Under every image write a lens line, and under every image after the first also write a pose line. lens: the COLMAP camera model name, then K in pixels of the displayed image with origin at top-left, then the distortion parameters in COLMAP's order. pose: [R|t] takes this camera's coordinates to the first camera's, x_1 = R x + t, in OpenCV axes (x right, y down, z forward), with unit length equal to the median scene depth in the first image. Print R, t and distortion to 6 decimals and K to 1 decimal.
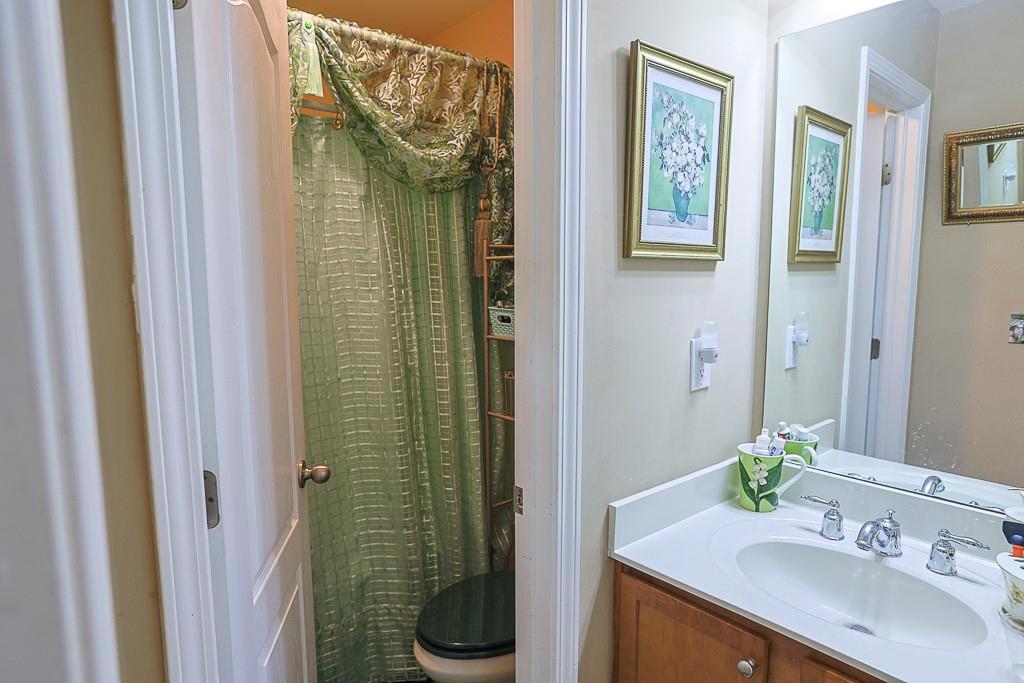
lens RADIAL K [[589.2, 0, 515.2], [0, 589.2, 348.4], [0, 0, 1]] dist [-0.056466, 0.000672]
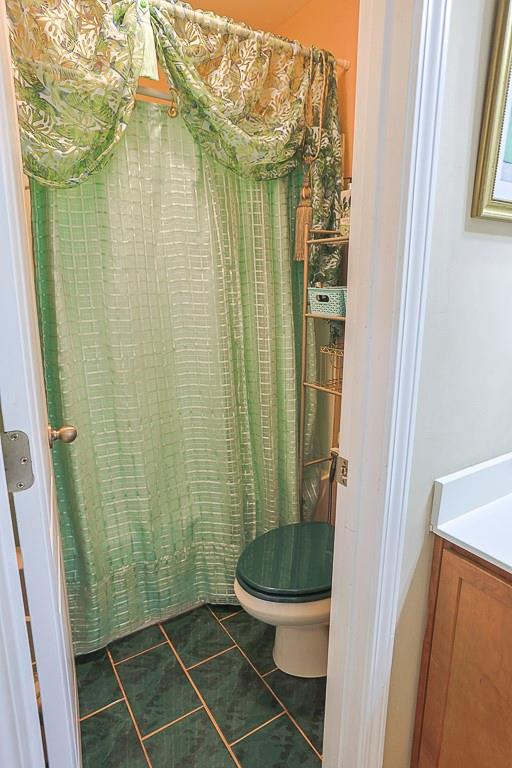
lens RADIAL K [[441.9, 0, 256.4], [0, 441.9, 384.8], [0, 0, 1]] dist [-0.056466, 0.000672]
pose [[0.991434, 0.035989, -0.125549, -0.032468], [-0.022072, 0.993628, 0.110531, 0.022410], [0.128727, -0.106813, 0.985911, 0.171174]]
